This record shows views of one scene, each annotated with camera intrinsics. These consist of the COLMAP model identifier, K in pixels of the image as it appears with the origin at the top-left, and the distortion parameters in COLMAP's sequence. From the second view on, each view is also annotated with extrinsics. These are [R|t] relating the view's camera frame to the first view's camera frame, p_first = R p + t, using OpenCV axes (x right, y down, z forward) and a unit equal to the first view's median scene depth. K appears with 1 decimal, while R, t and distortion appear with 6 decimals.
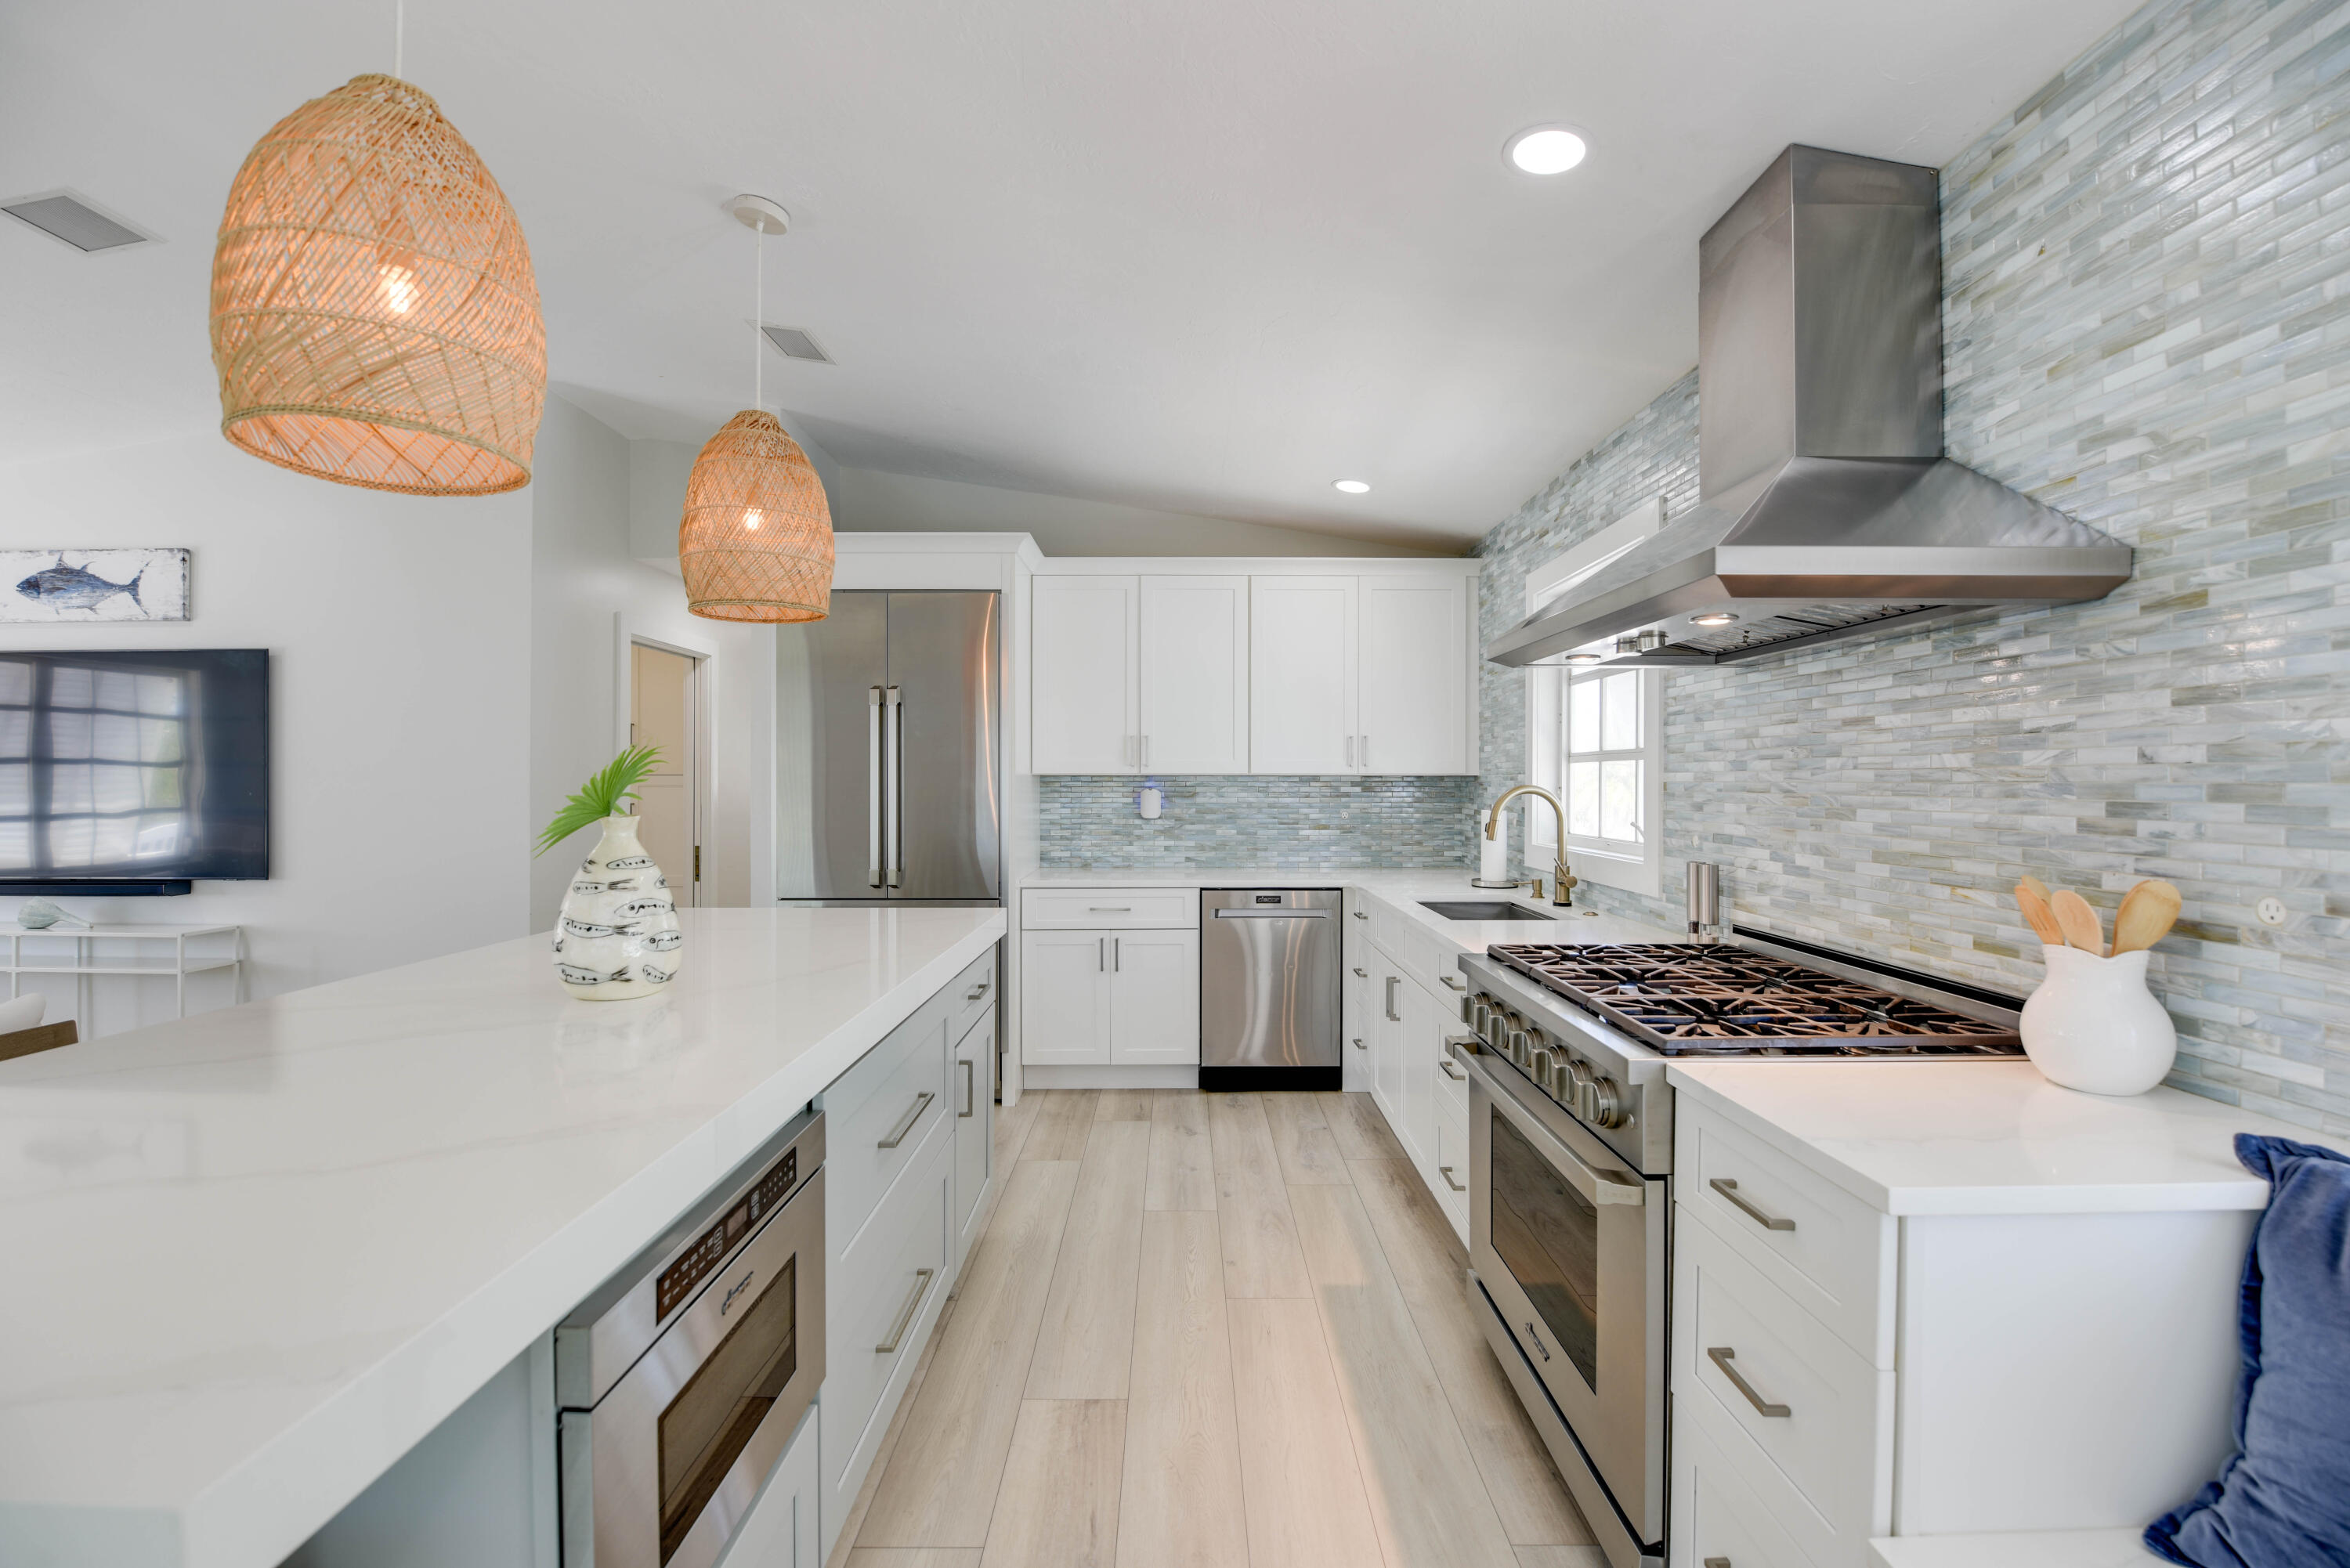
lens RADIAL K [[1017.8, 0, 1189.1], [0, 1017.8, 778.9], [0, 0, 1]] dist [-0.003609, -0.009227]
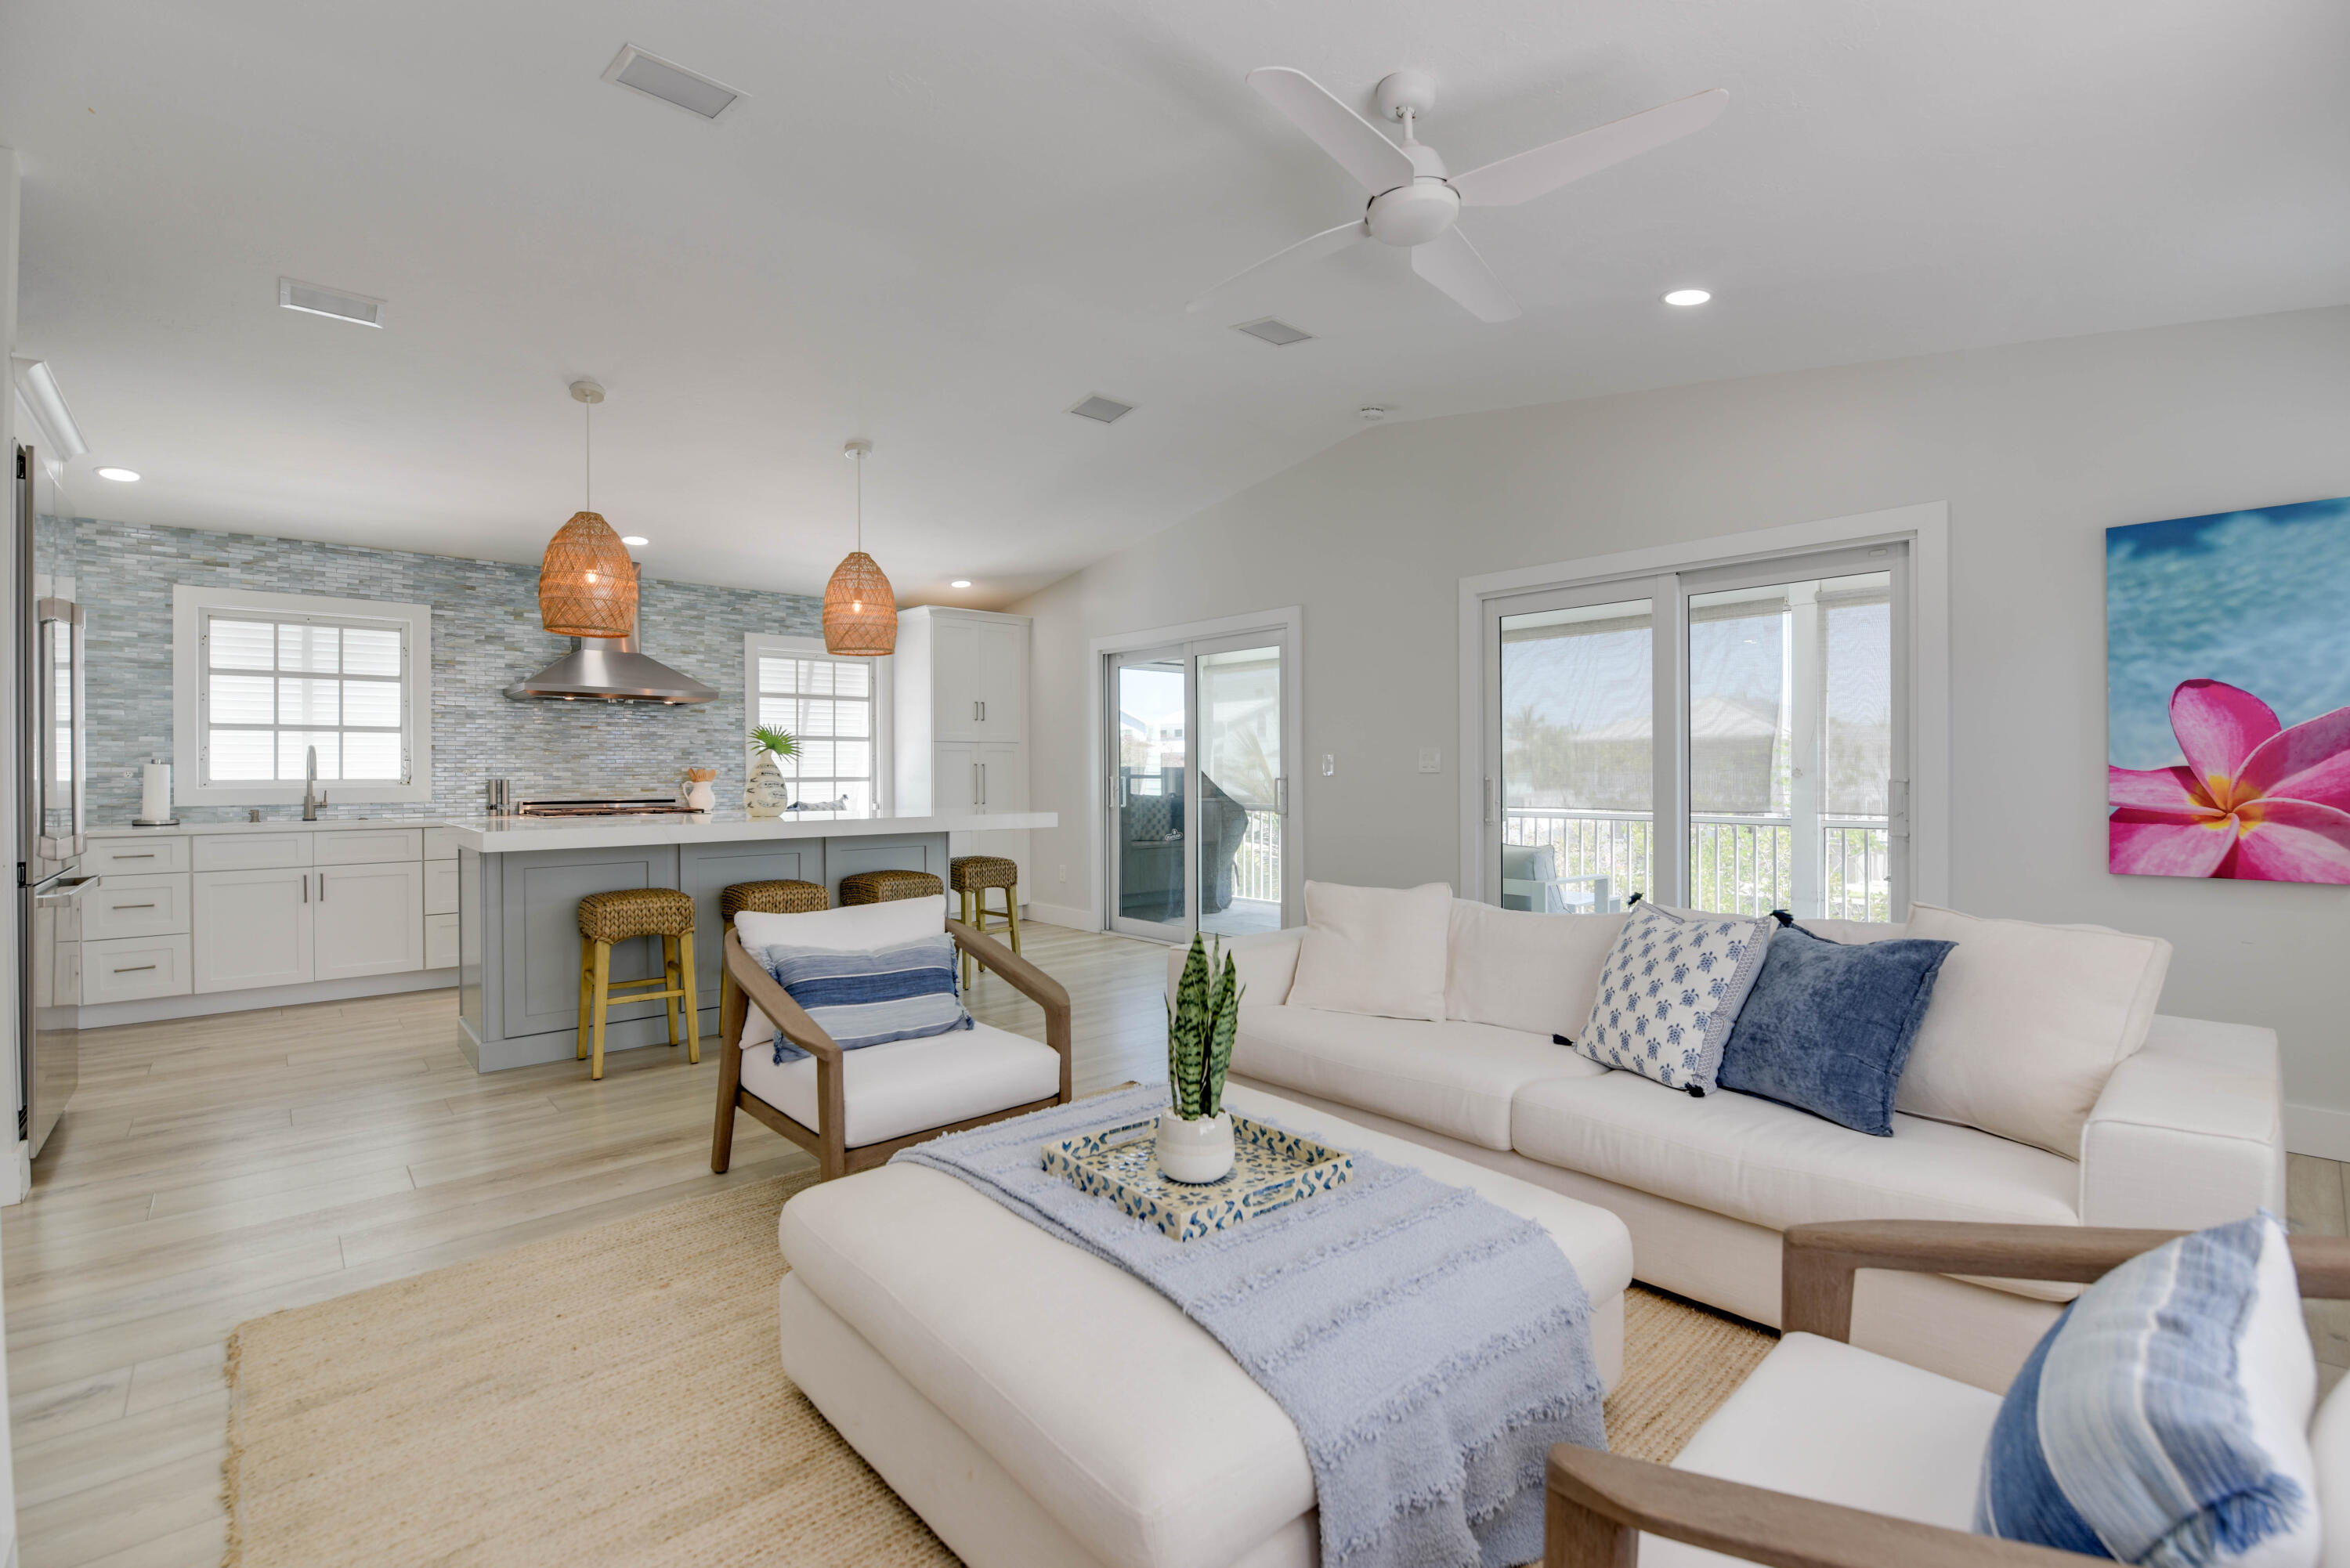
lens RADIAL K [[1017.0, 0, 1165.2], [0, 1017.0, 773.1], [0, 0, 1]] dist [-0.001188, -0.010874]
pose [[-0.664292, -0.000007, 0.747473, -2.288723], [0.002206, 0.999996, 0.001970, 0.065626], [-0.747469, 0.002957, -0.664290, 1.402762]]
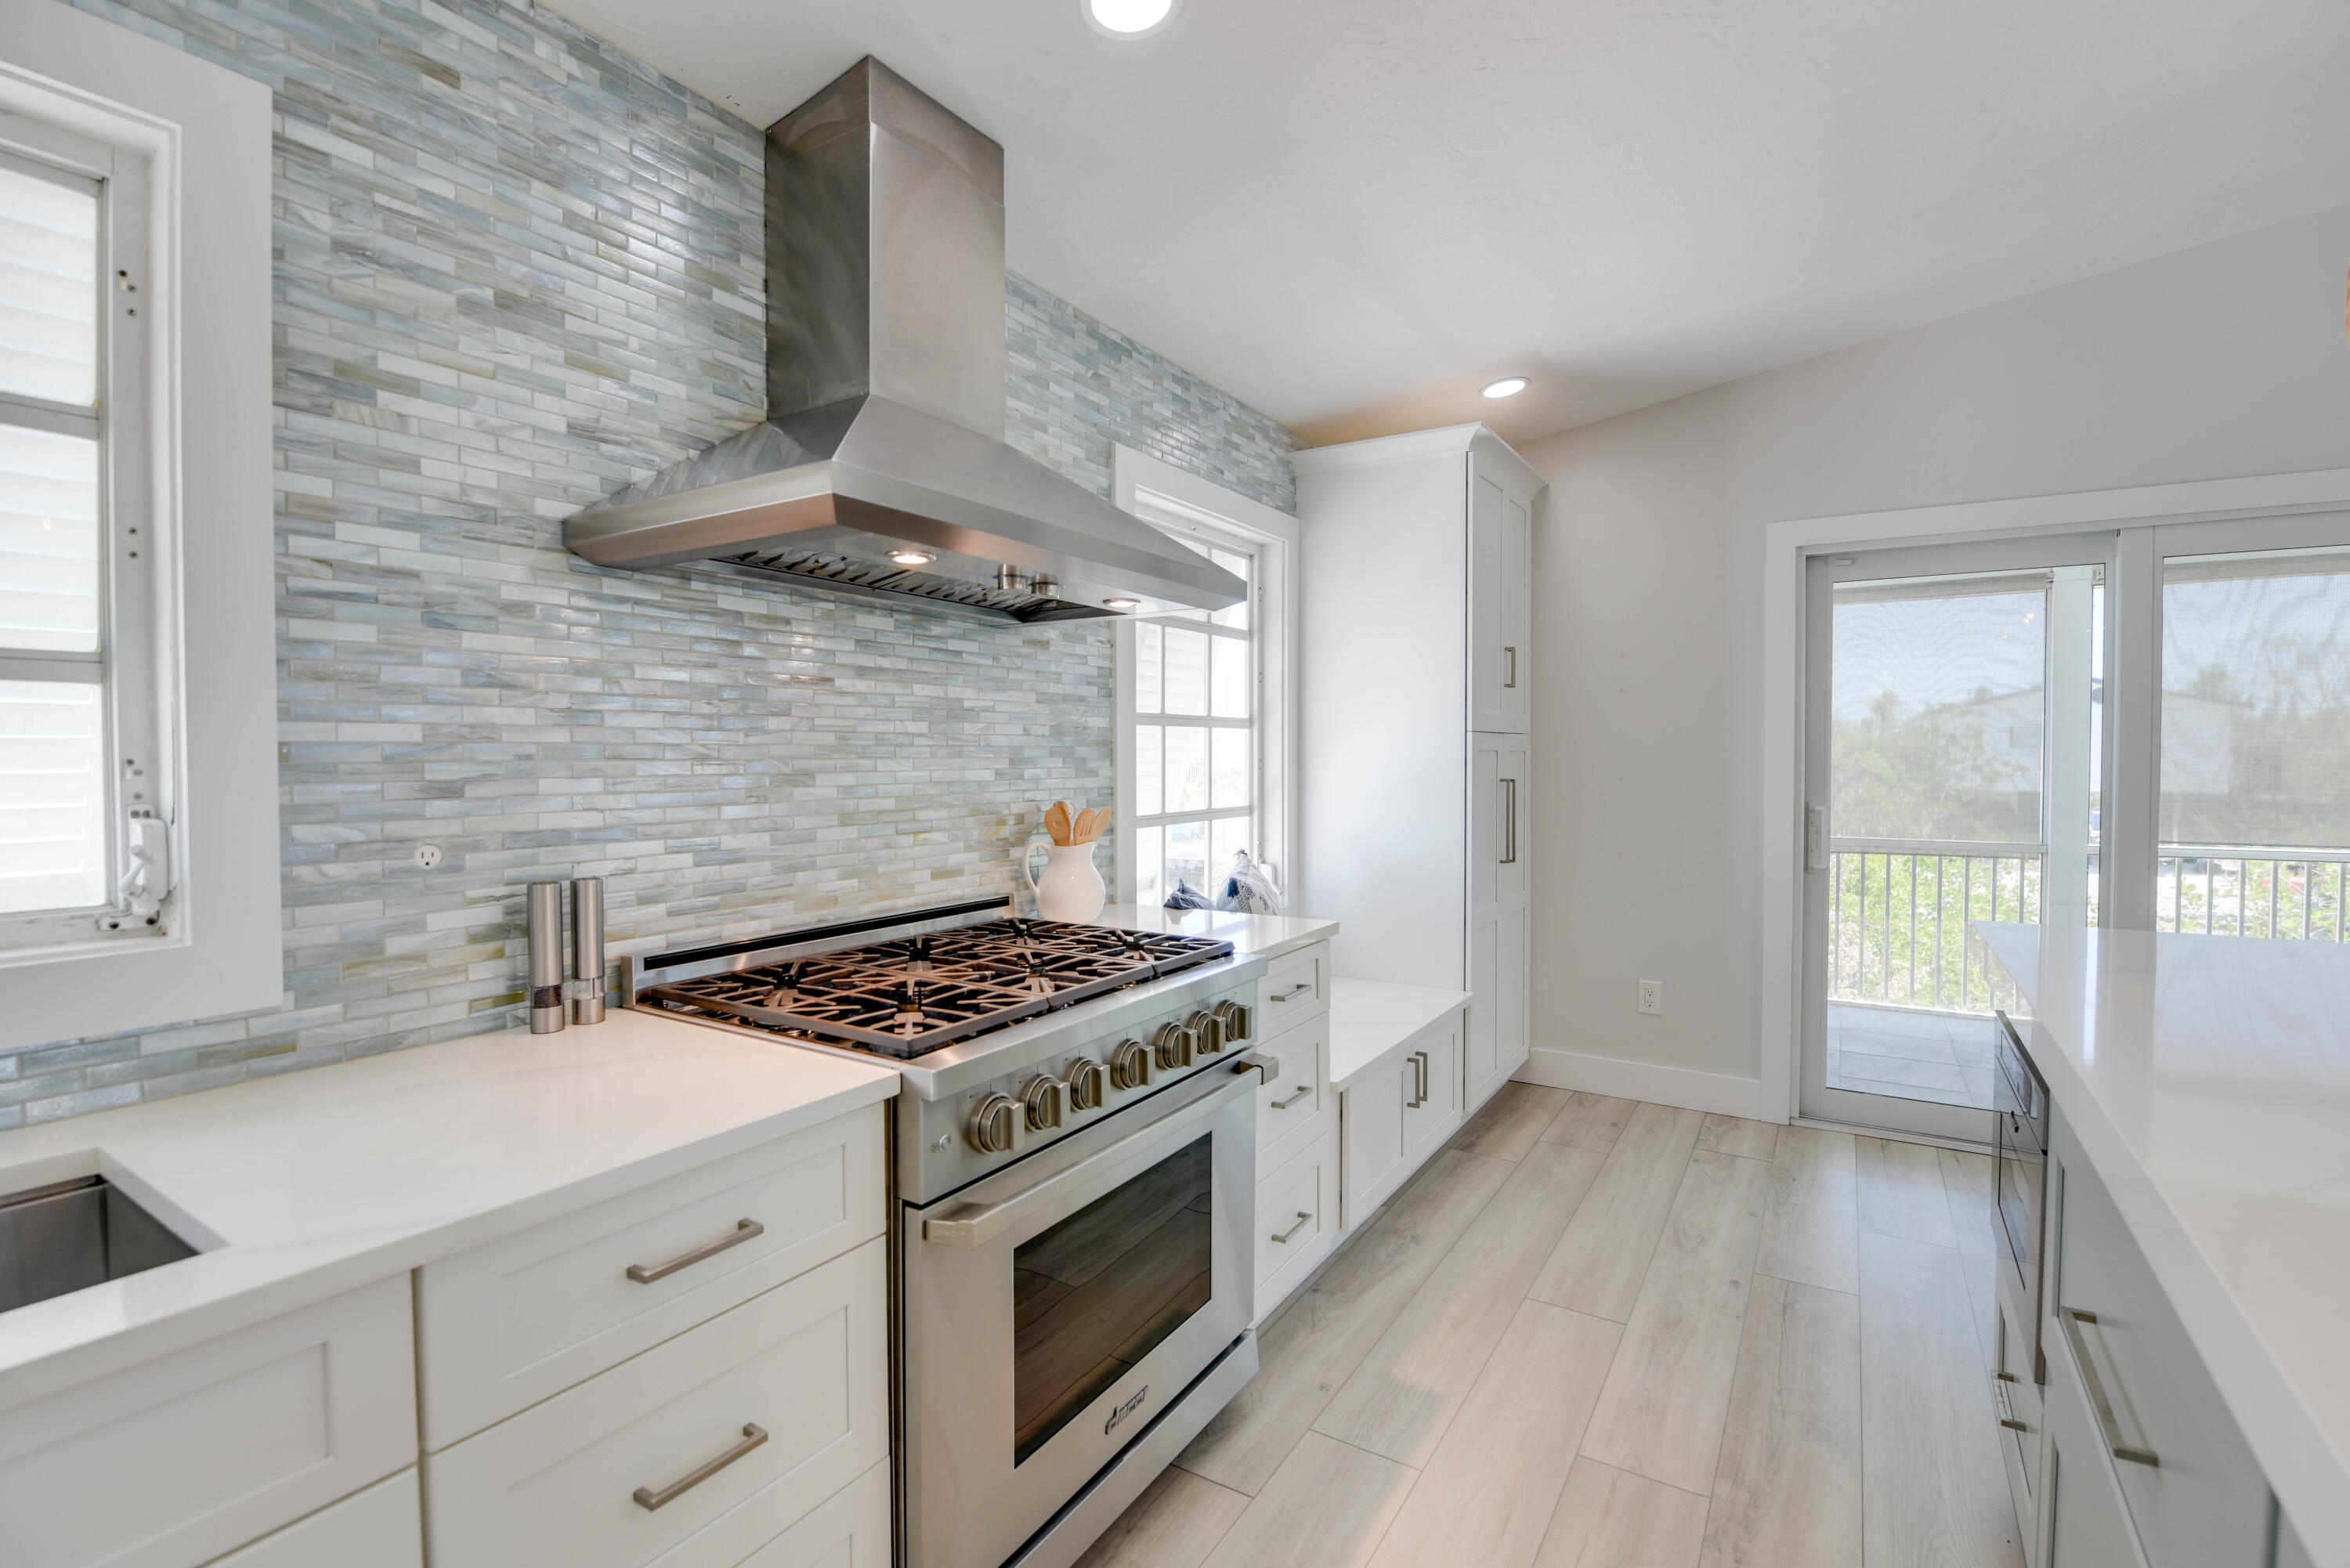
lens RADIAL K [[1057.1, 0, 1183.7], [0, 1057.1, 777.3], [0, 0, 1]] dist [-0.001055, -0.011693]
pose [[-0.841973, -0.012132, 0.539384, -0.124649], [0.000055, 0.999745, 0.022571, 0.008740], [-0.539520, 0.019034, -0.841757, 1.311889]]
